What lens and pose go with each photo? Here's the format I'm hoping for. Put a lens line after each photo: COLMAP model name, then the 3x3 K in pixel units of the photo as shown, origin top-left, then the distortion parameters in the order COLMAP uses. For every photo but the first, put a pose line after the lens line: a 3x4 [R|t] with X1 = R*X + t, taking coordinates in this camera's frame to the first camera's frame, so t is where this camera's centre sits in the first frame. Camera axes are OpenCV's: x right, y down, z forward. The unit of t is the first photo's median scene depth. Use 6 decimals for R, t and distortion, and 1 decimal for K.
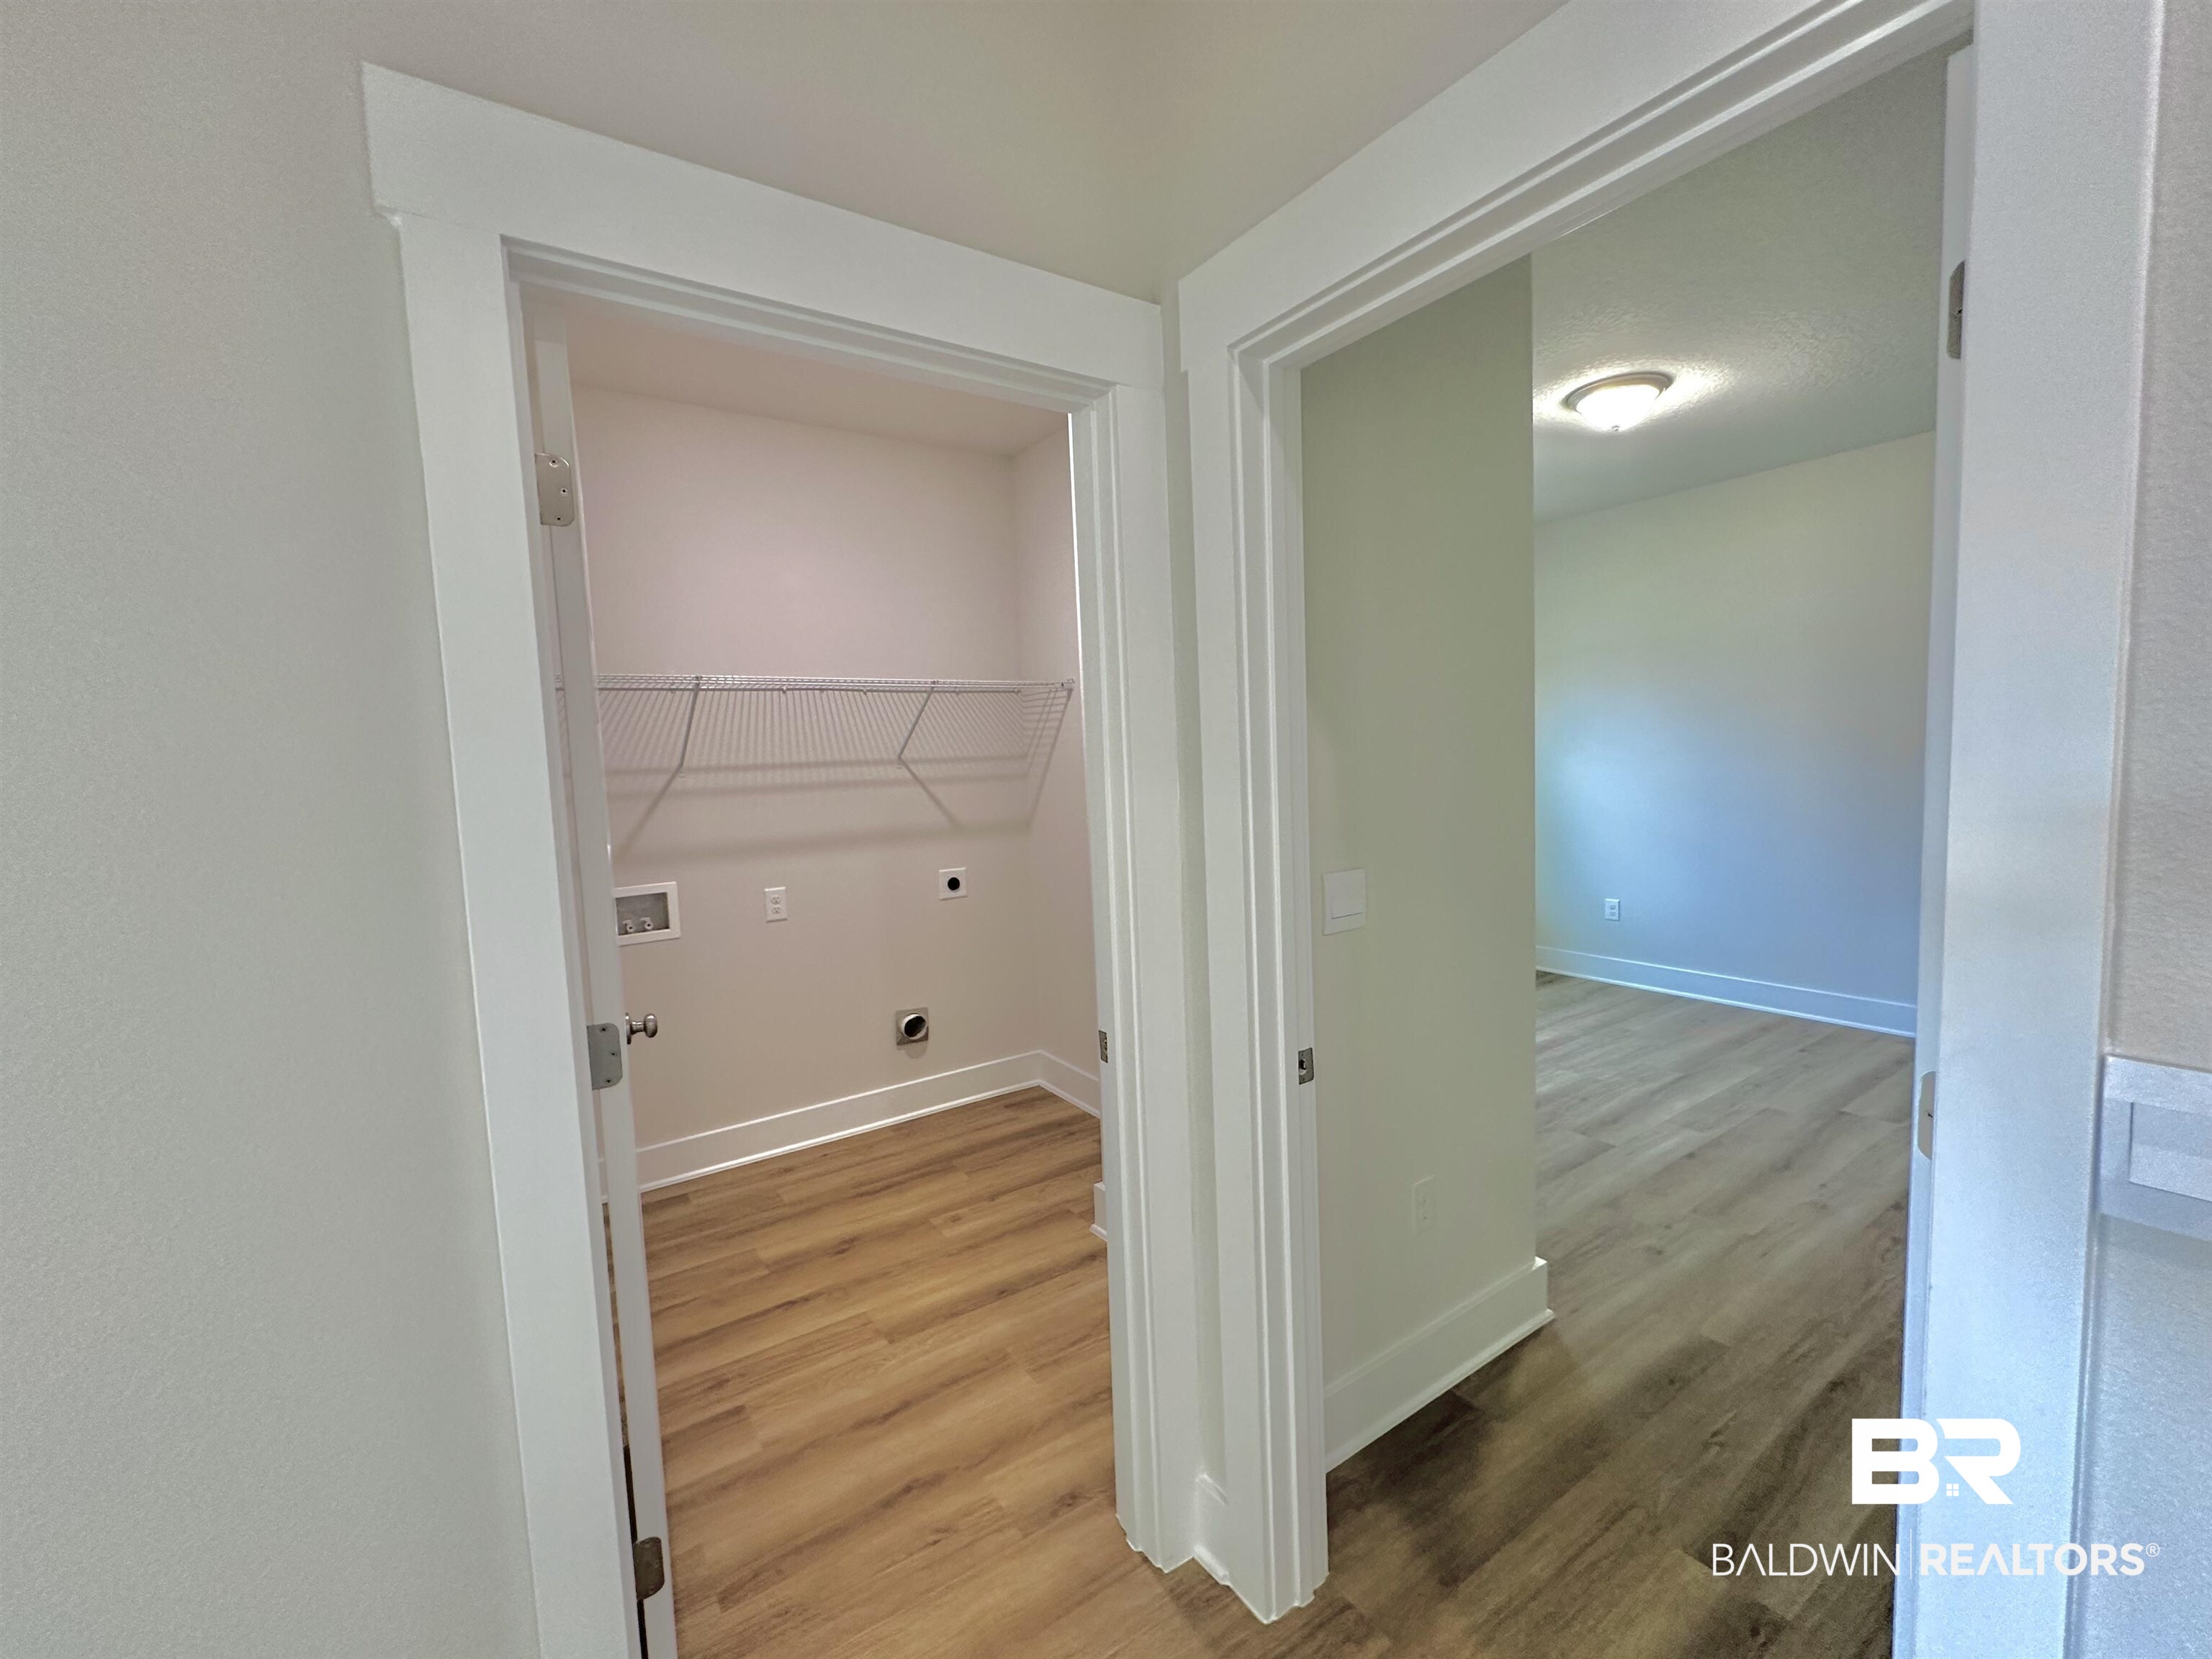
lens RADIAL K [[914.1, 0, 1117.4], [0, 914.1, 822.5], [0, 0, 1]] dist [-0.002269, 0.000722]
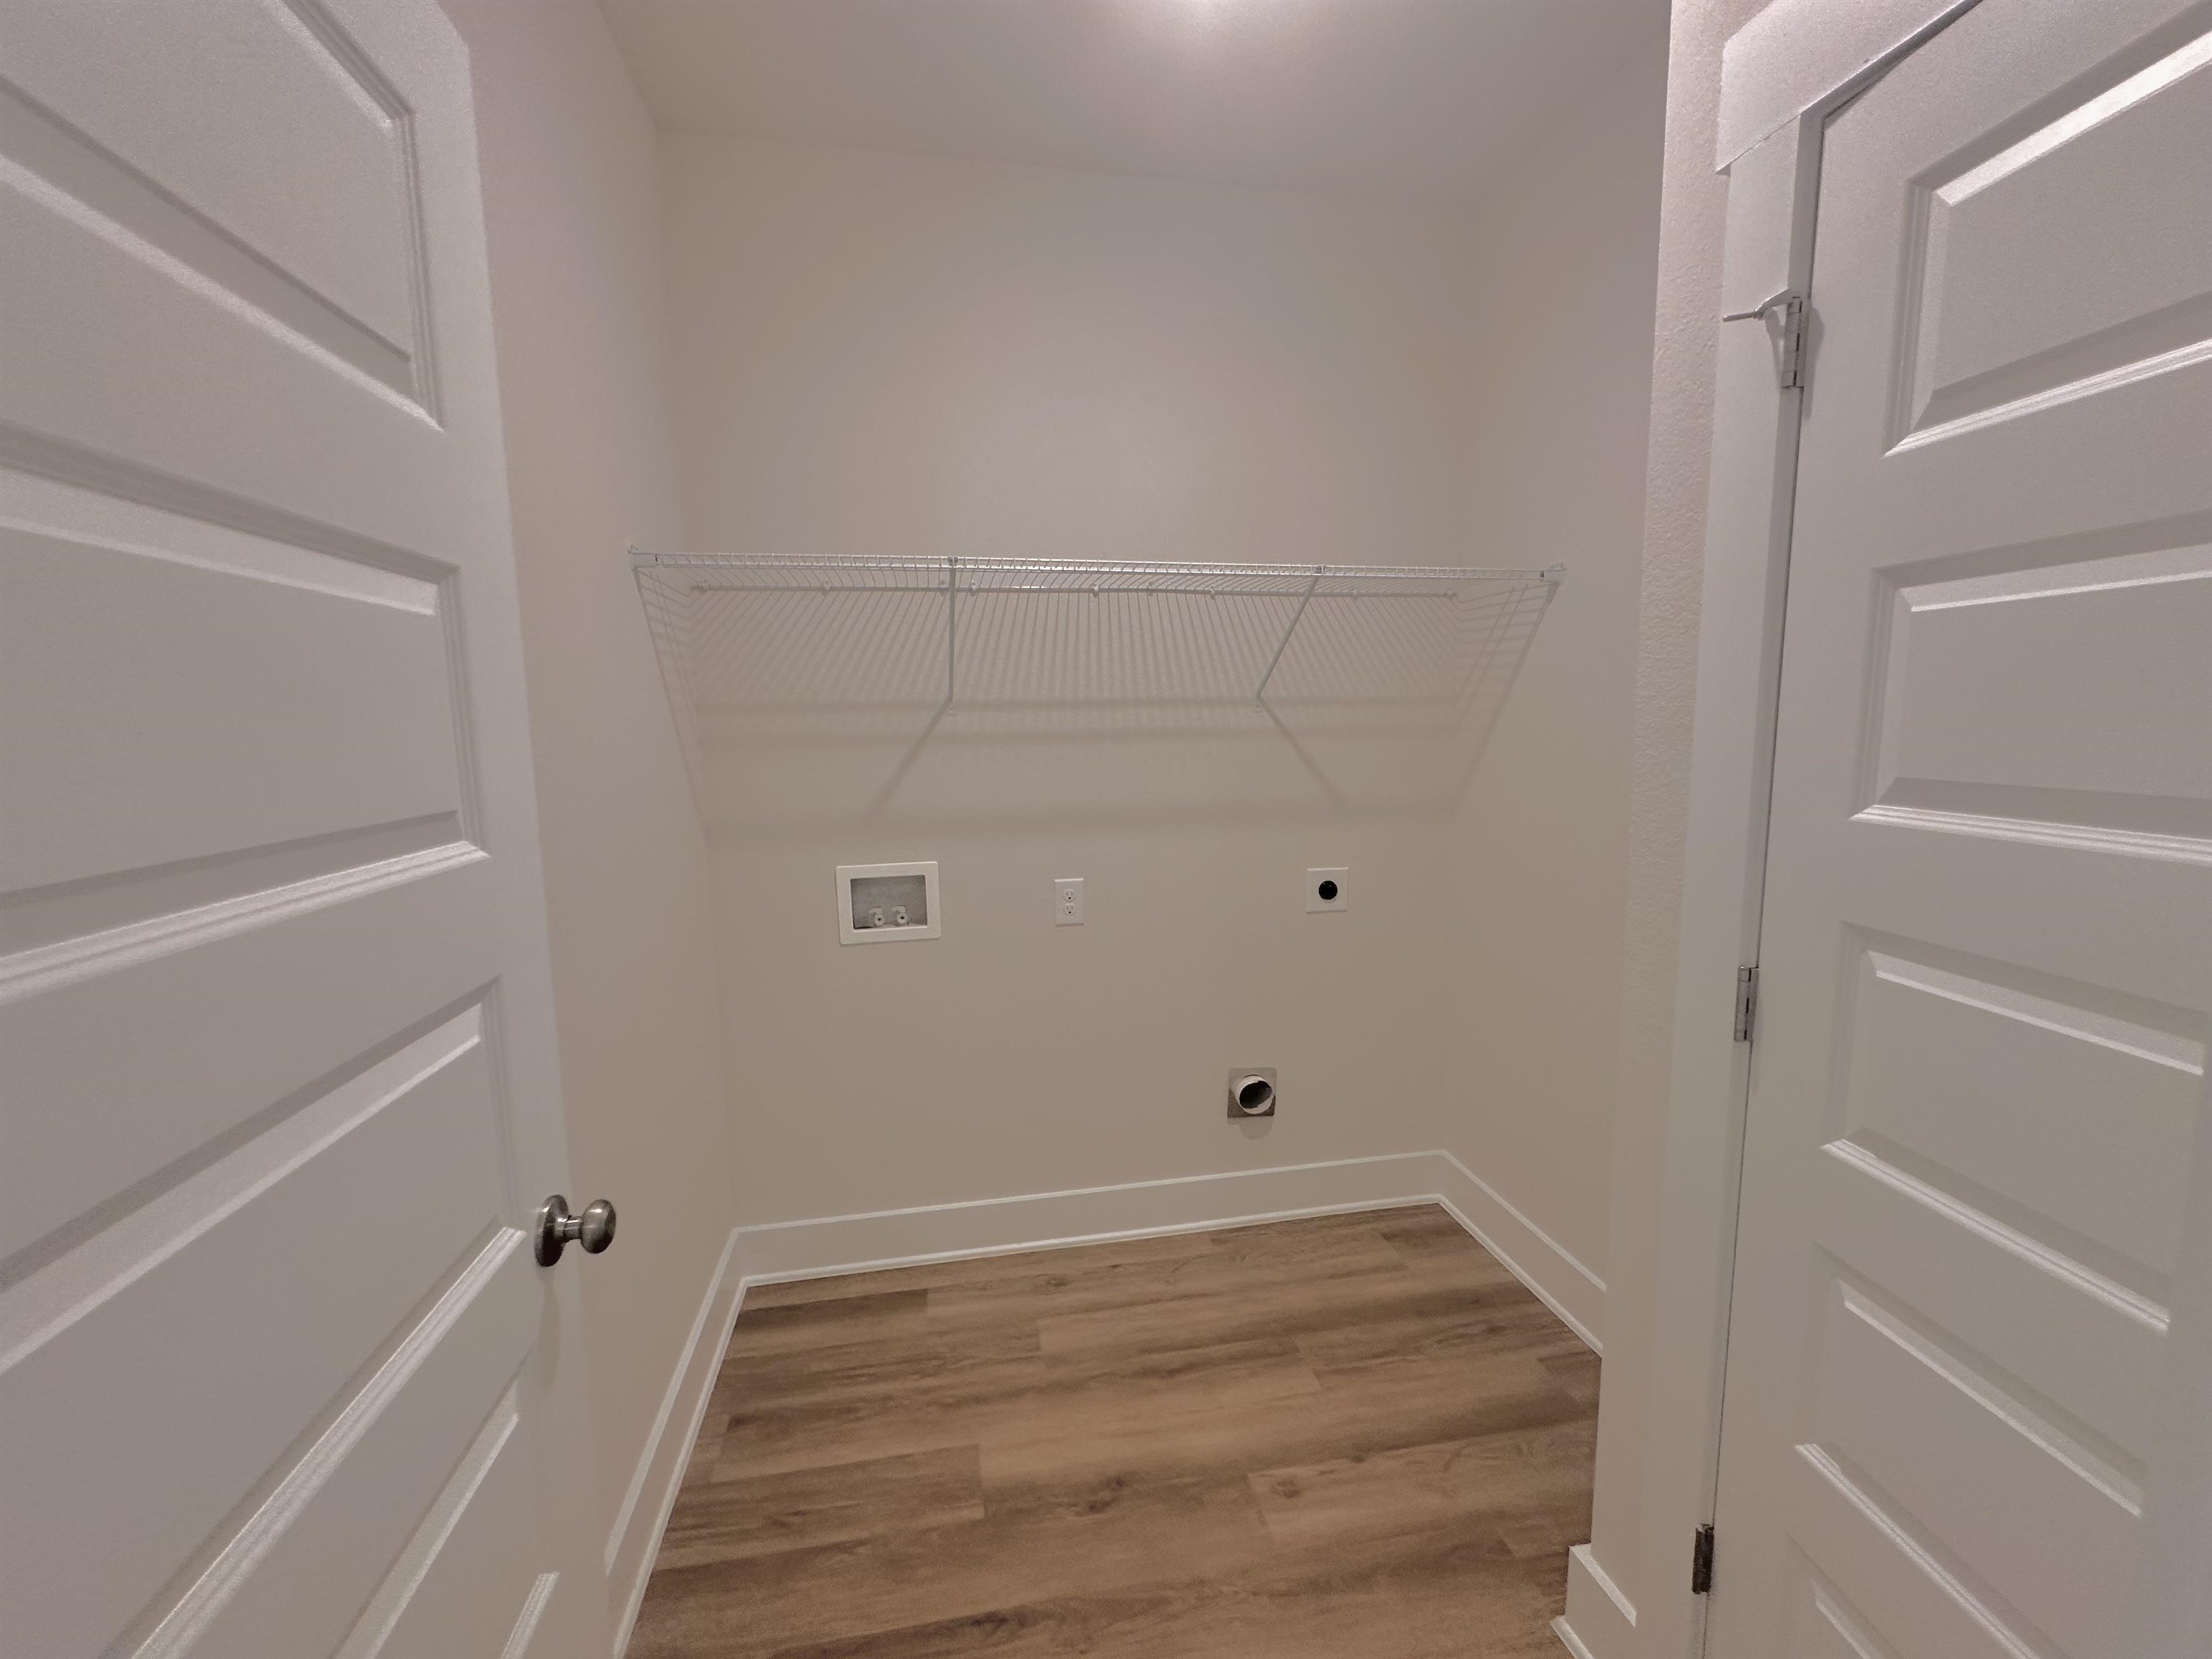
lens RADIAL K [[914.1, 0, 1097.1], [0, 914.1, 832.3], [0, 0, 1]] dist [-0.002269, 0.000722]
pose [[0.908227, 0.075984, -0.411522, -0.077708], [-0.053477, 0.996389, 0.065952, -0.012330], [0.415047, -0.037892, 0.909011, 0.414716]]
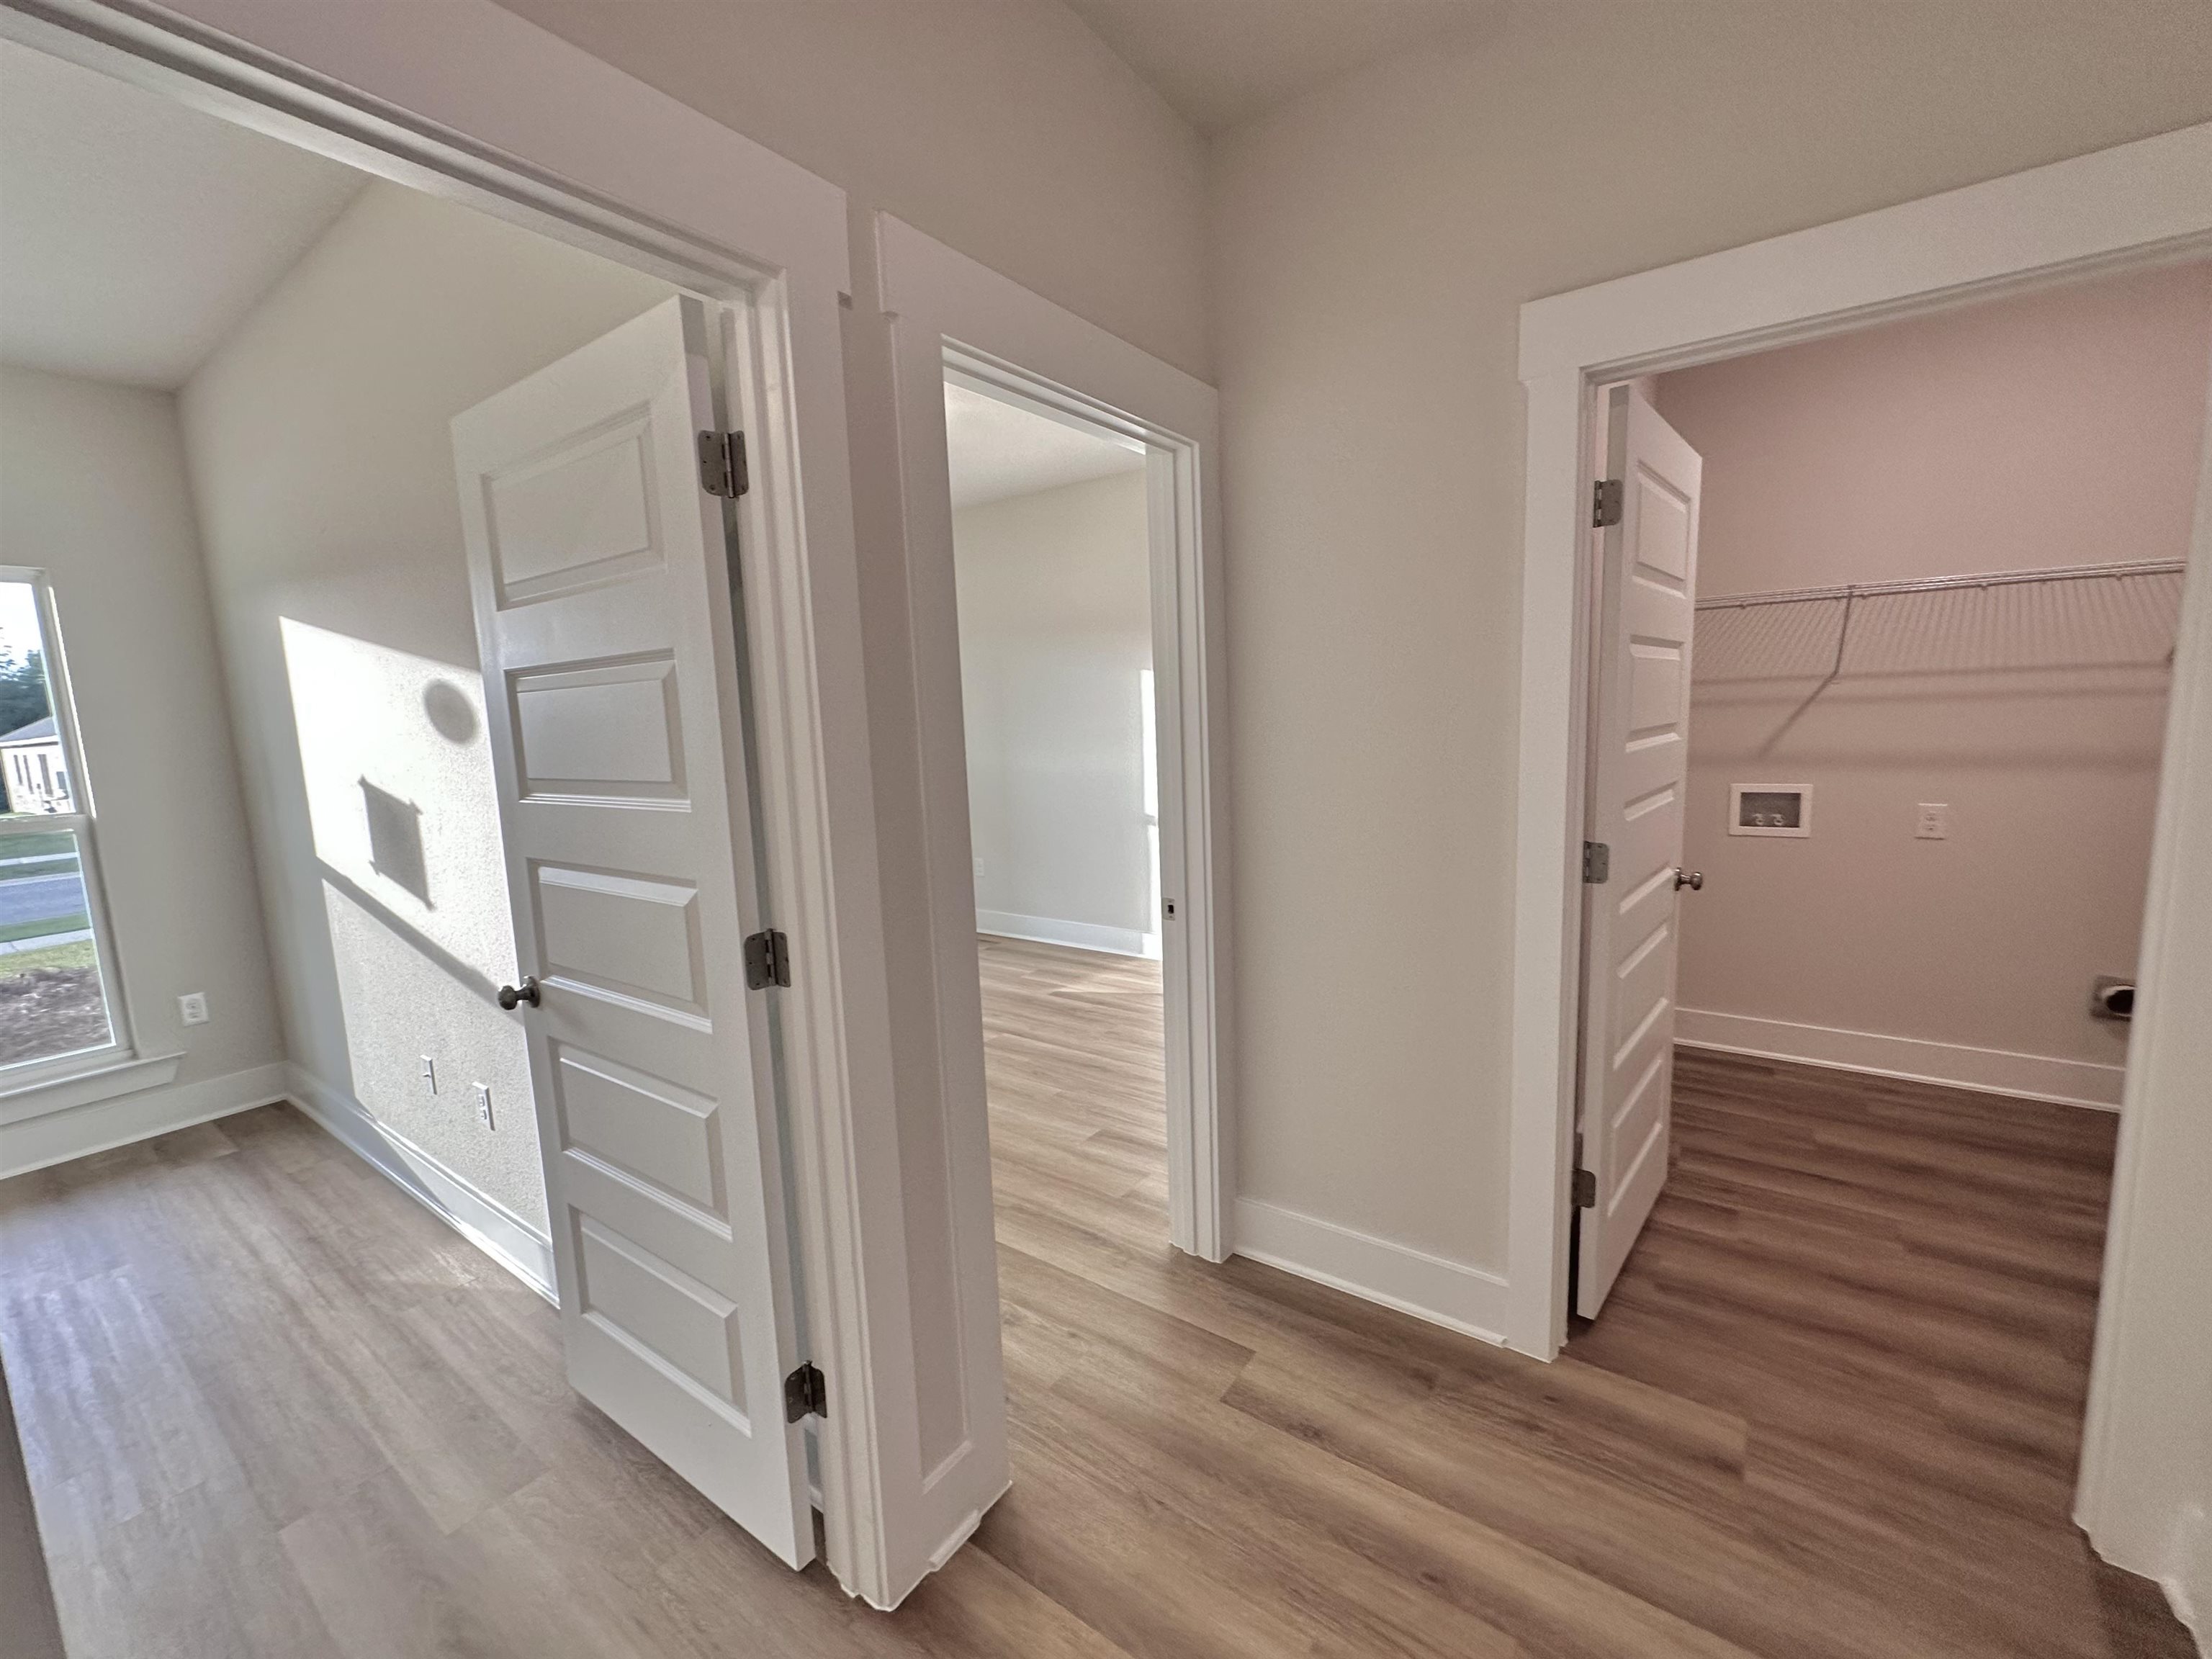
lens RADIAL K [[914.1, 0, 1102.5], [0, 914.1, 830.9], [0, 0, 1]] dist [-0.002269, 0.000722]
pose [[0.346084, 0.155403, -0.925244, 0.220254], [-0.048350, 0.987830, 0.147830, 0.001943], [0.936957, -0.006426, 0.349386, -0.134224]]
